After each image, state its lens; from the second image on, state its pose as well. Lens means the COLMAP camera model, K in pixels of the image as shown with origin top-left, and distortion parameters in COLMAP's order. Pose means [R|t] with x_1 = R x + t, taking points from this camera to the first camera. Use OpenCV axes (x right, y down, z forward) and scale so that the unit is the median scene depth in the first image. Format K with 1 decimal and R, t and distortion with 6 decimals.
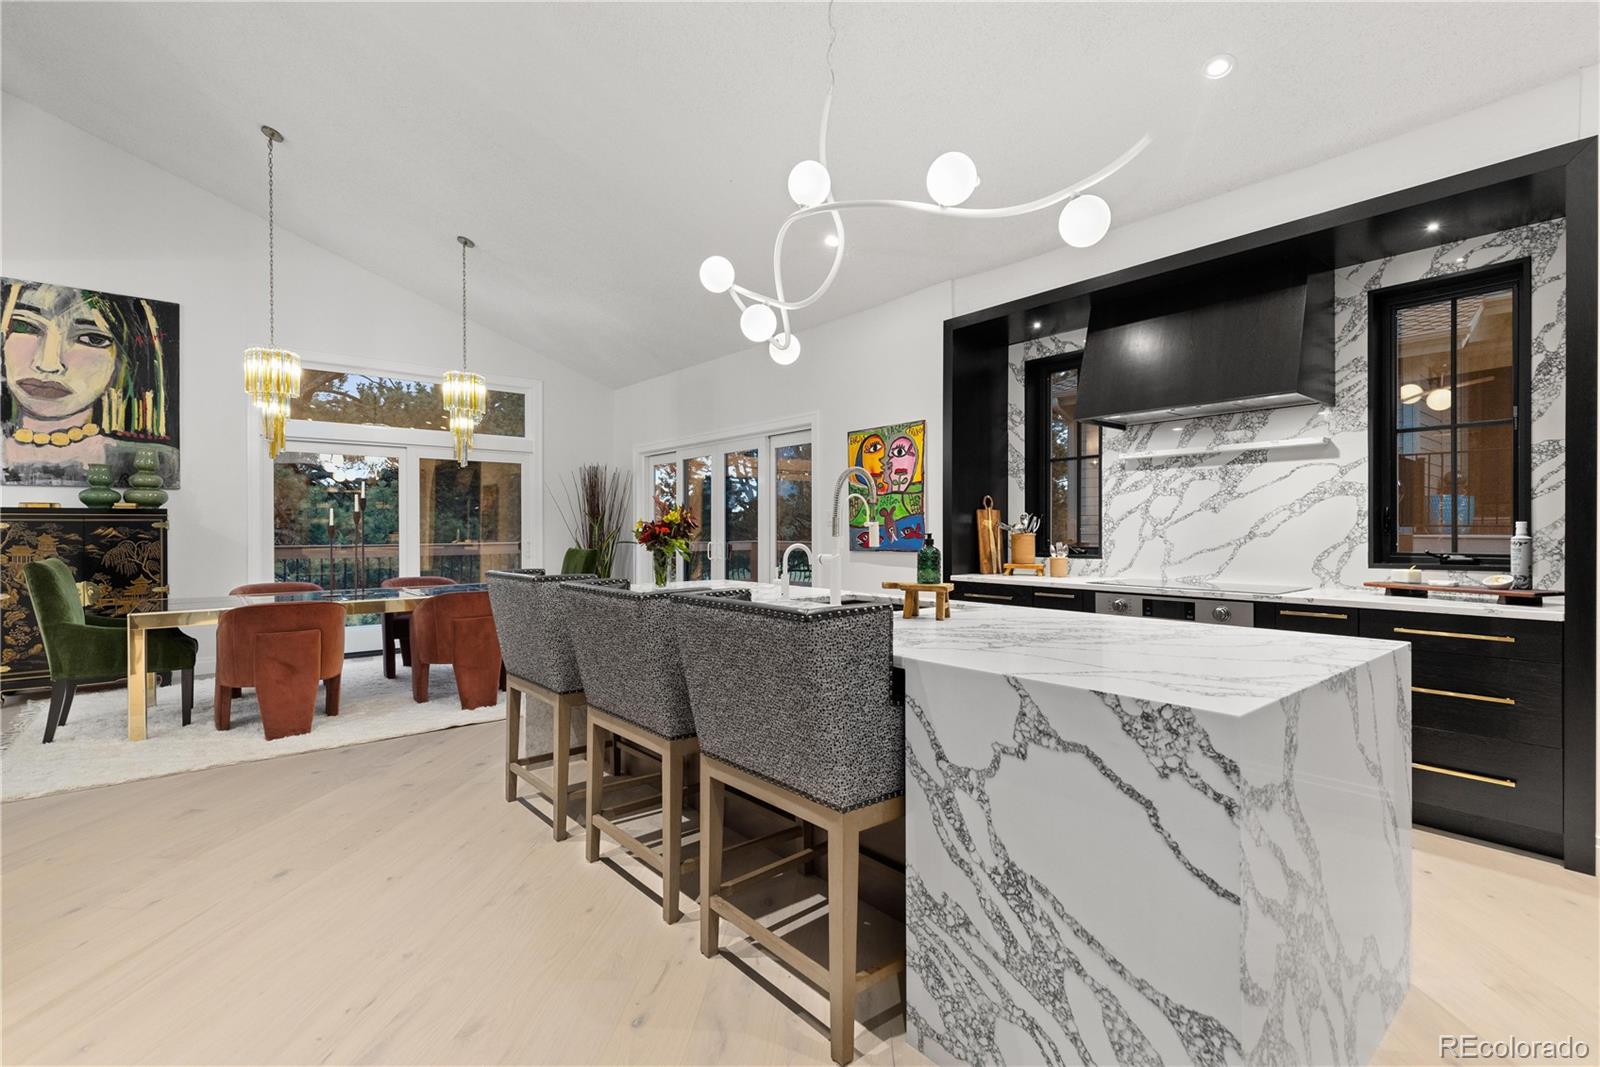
lens RADIAL K [[732.6, 0, 788.0], [0, 732.6, 527.7], [0, 0, 1]] dist [0.013069, 0.000250]
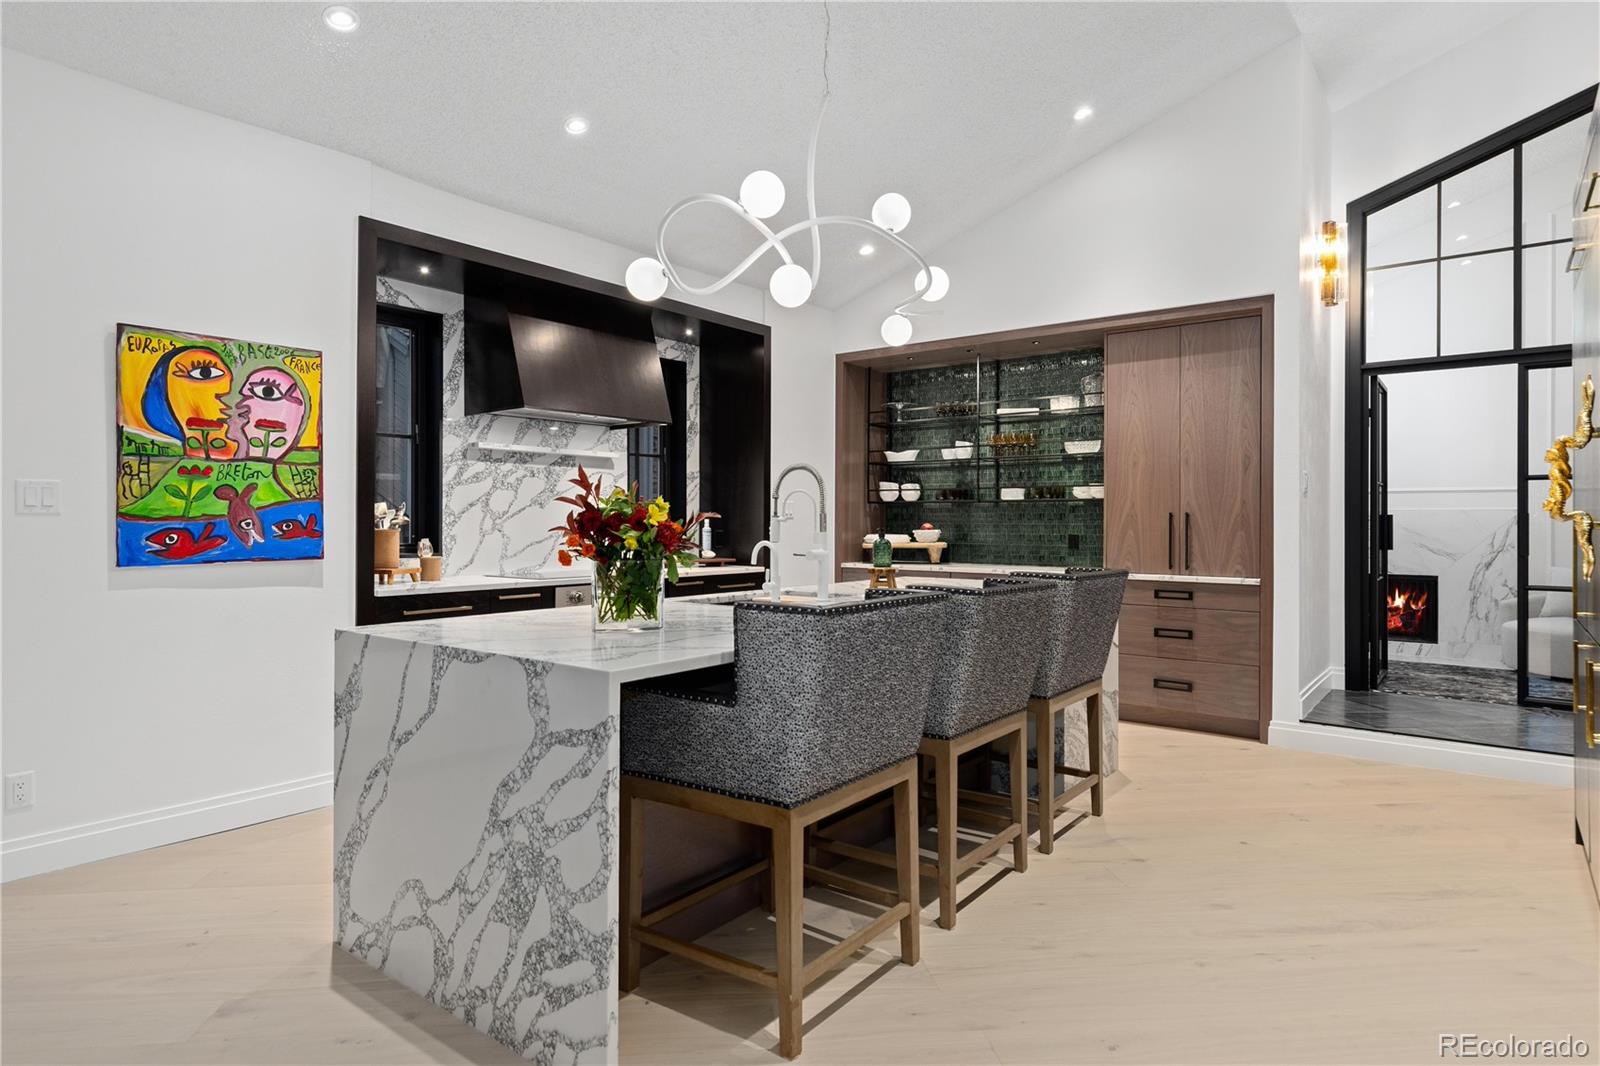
lens RADIAL K [[887.3, 0, 803.5], [0, 887.3, 521.2], [0, 0, 1]] dist [0.004993, 0.000022]
pose [[-0.228917, 0.002382, 0.973443, -0.586689], [-0.003291, 0.999989, -0.003221, 0.001653], [-0.973440, -0.003941, -0.228907, 0.680091]]
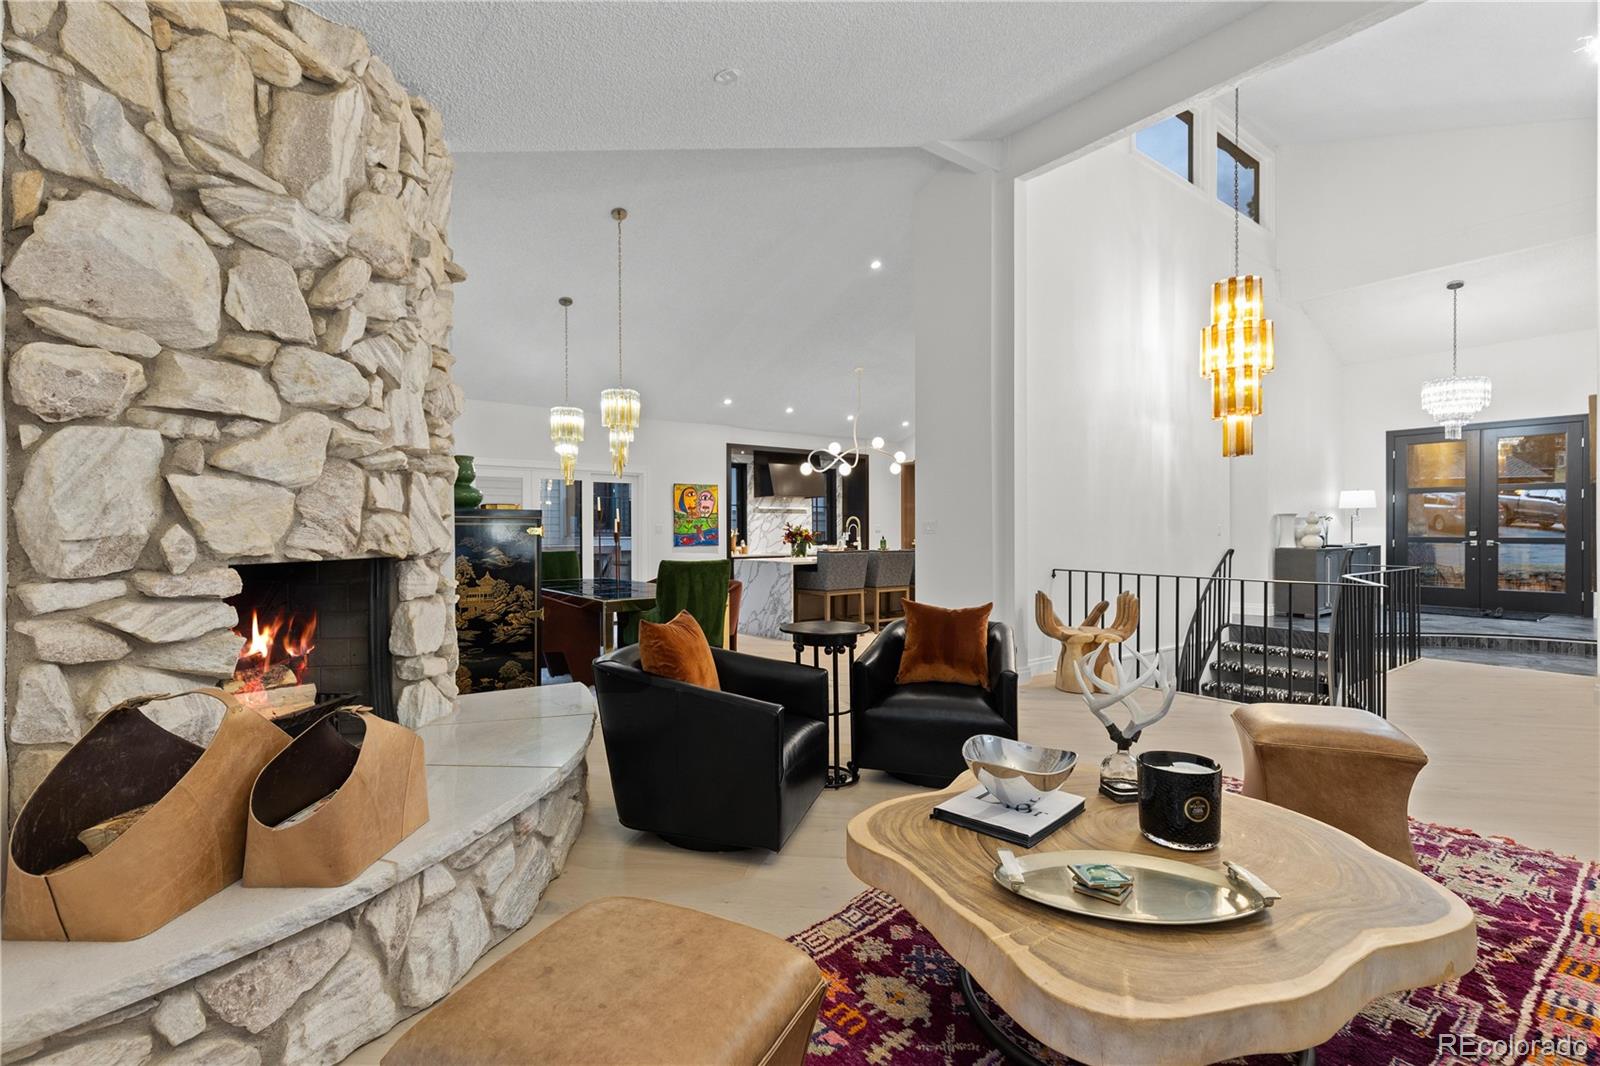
lens RADIAL K [[732.6, 0, 800.8], [0, 732.6, 538.6], [0, 0, 1]] dist [0.013069, 0.000250]
pose [[0.031554, -0.004872, 0.999490, -1.751600], [0.003304, 0.999983, 0.004770, 0.002966], [-0.999497, 0.003152, 0.031569, 0.606915]]
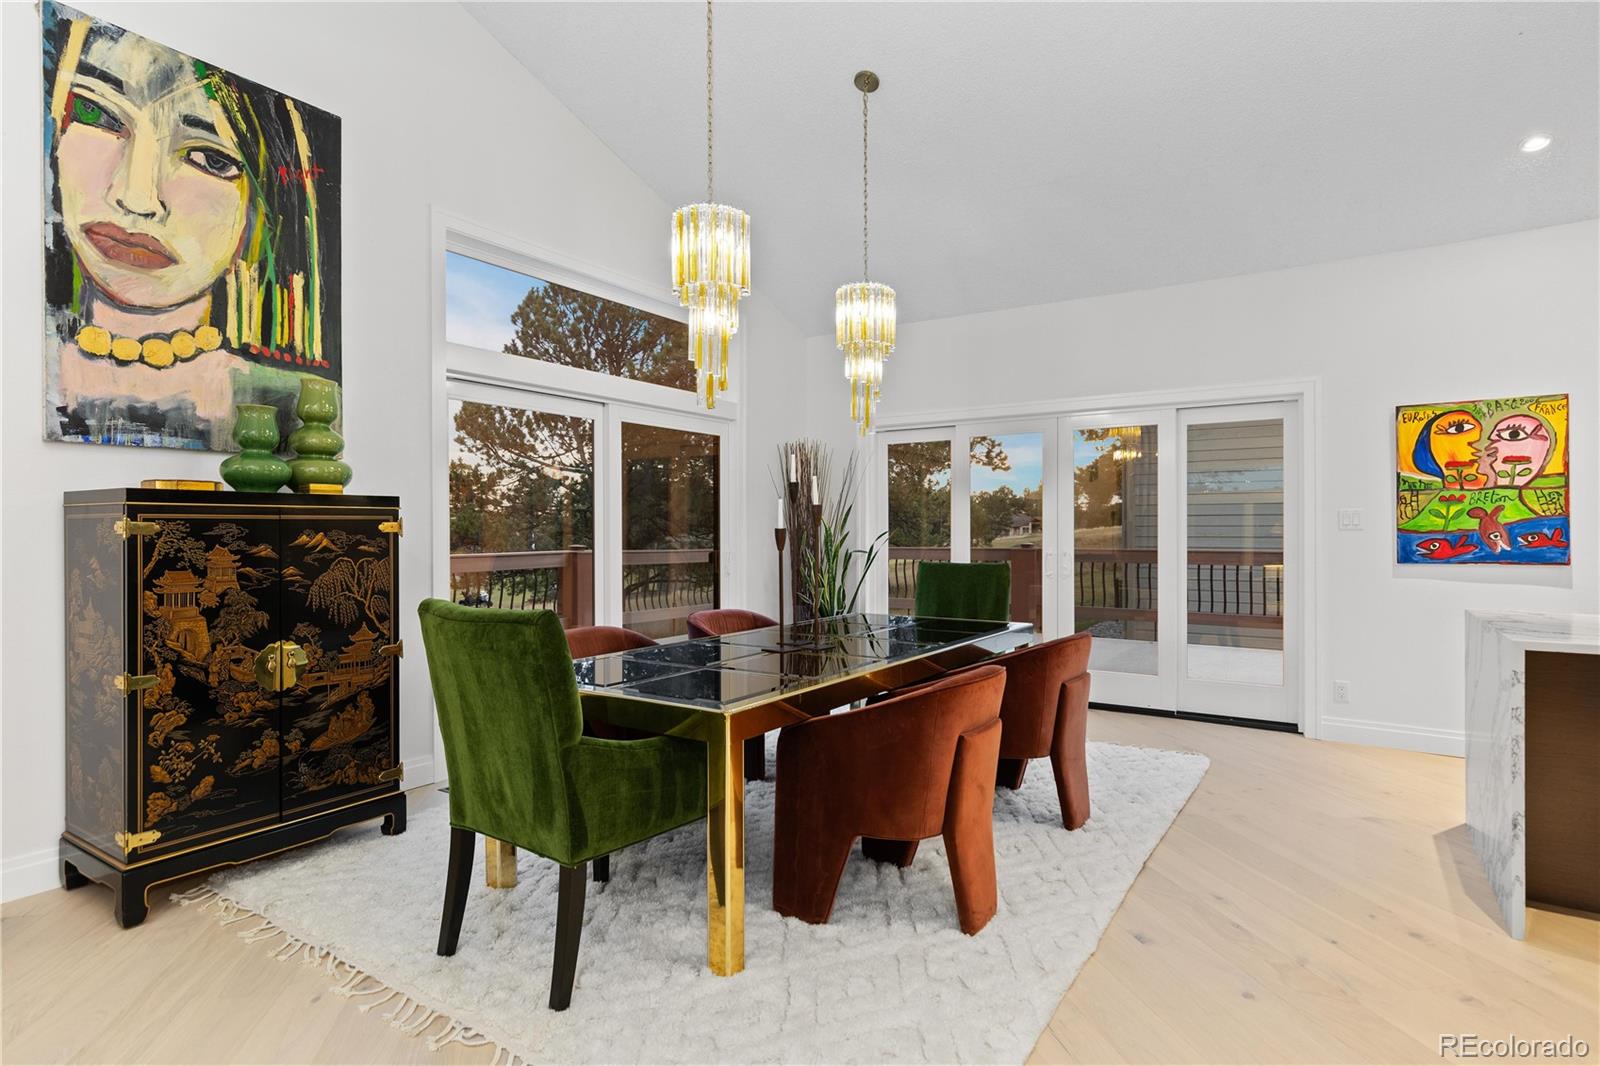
lens RADIAL K [[839.8, 0, 790.3], [0, 839.8, 528.8], [0, 0, 1]] dist [0.007629, 0.000078]
pose [[0.955630, 0.001617, 0.294567, -0.759008], [-0.001486, 0.999999, -0.000669, -0.002548], [-0.294567, 0.000201, 0.955631, 0.346655]]
